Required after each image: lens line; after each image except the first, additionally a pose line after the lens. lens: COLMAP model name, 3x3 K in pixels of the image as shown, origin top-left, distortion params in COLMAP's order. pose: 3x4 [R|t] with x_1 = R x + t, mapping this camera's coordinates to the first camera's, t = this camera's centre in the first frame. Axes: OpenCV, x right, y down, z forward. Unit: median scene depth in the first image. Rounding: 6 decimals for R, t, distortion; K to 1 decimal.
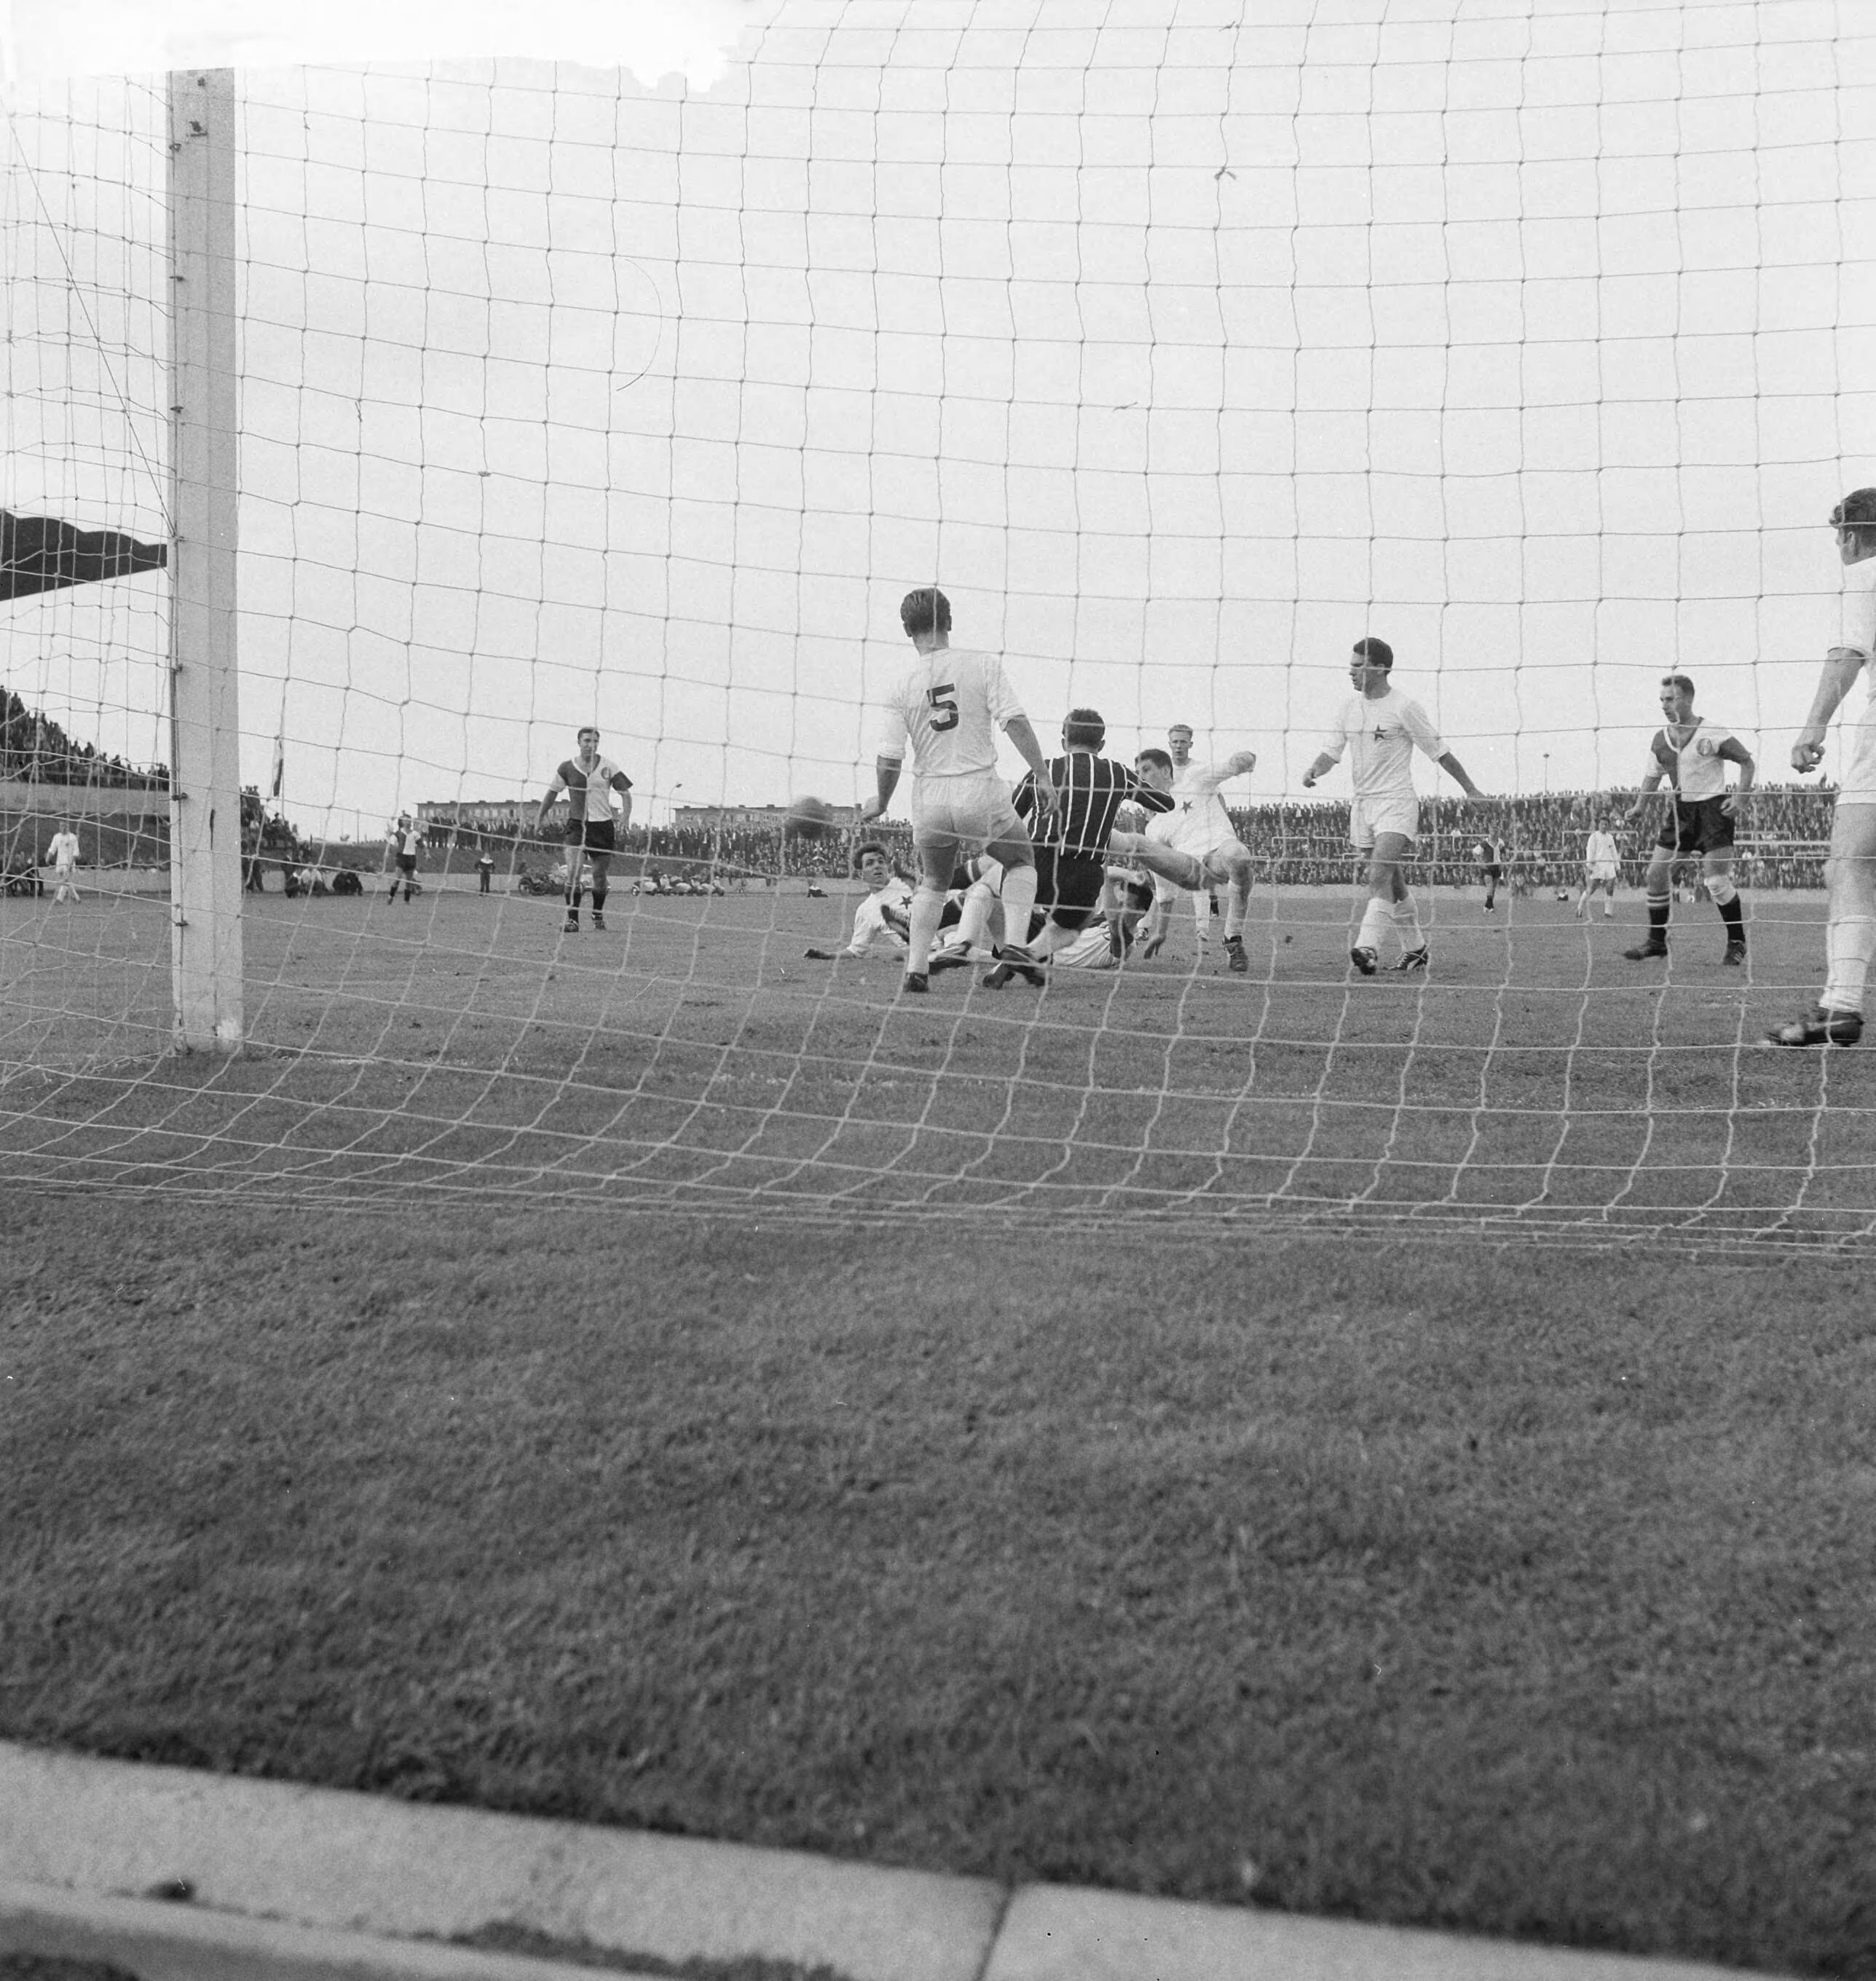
lens RADIAL K [[2491.4, 0, 938.0], [0, 2491.4, 990.5], [0, 0, 1]] dist [0.019533, -0.044272]
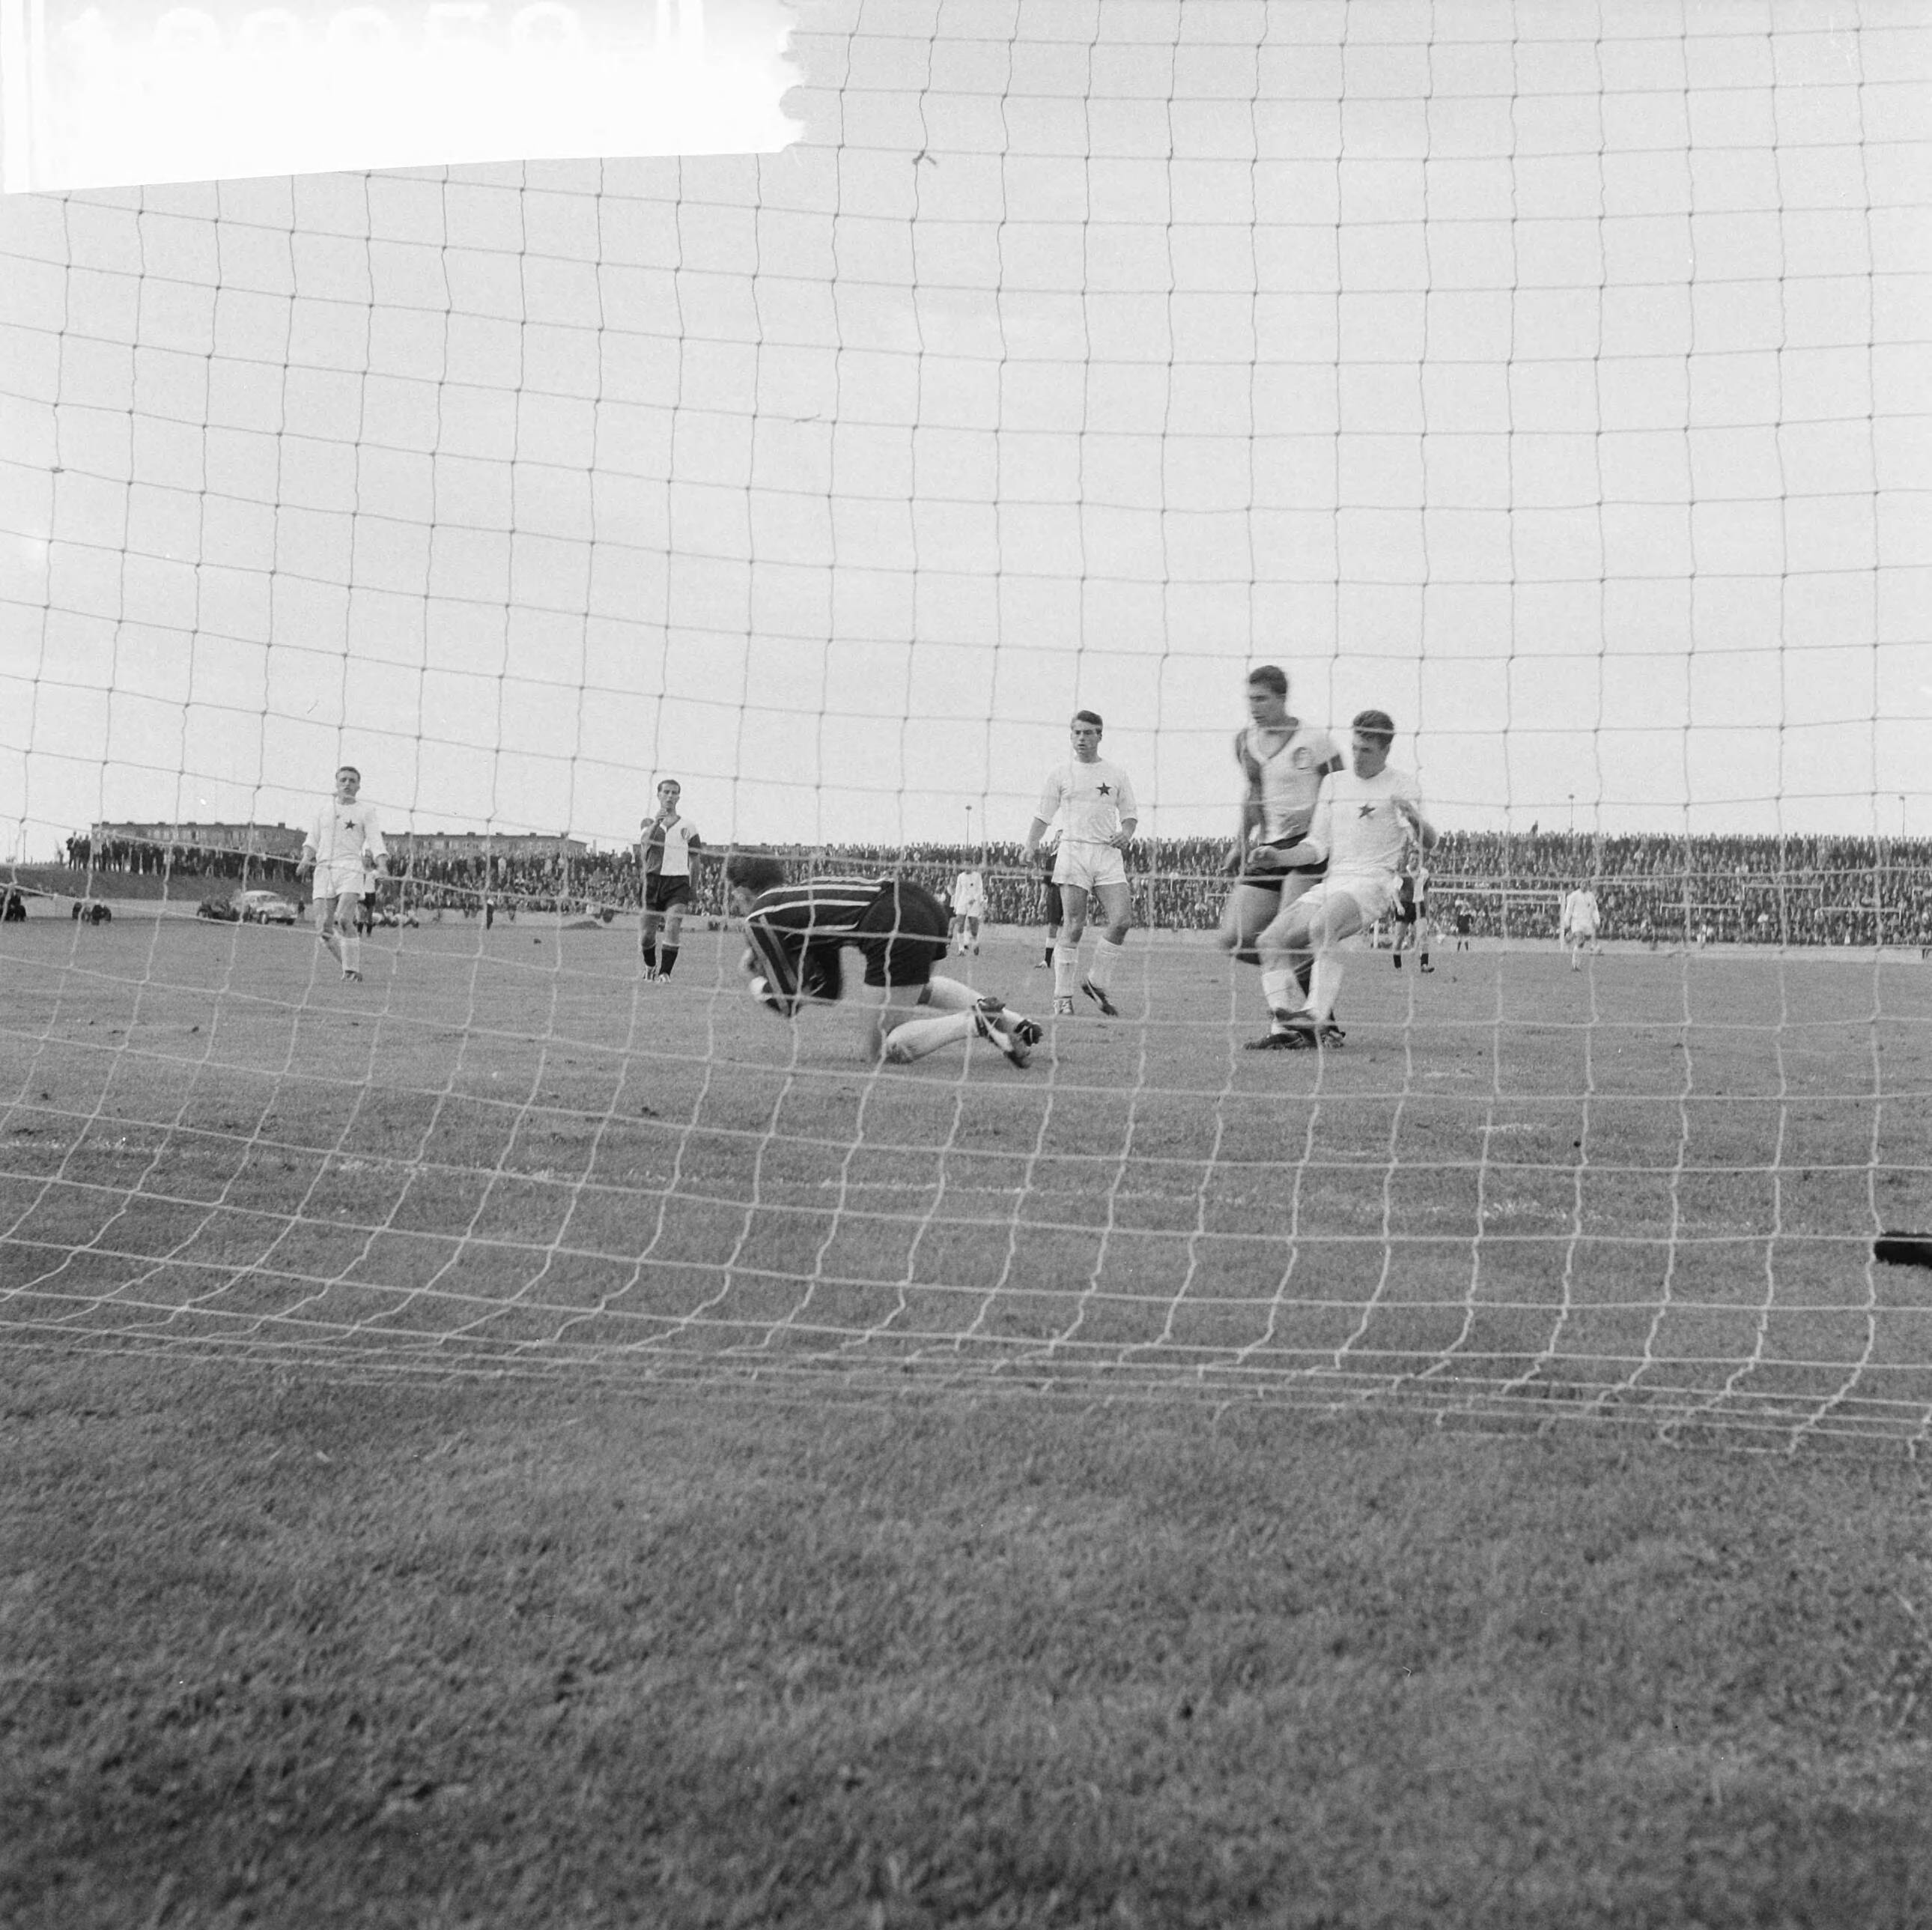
lens RADIAL K [[2281.4, 0, 966.0], [0, 2281.4, 965.0], [0, 0, 1]] dist [0.017283, -0.097733]
pose [[0.993357, 0.012187, 0.114427, 0.046948], [-0.011643, 0.999918, -0.005421, -0.044964], [-0.114484, 0.004053, 0.993417, 0.230071]]
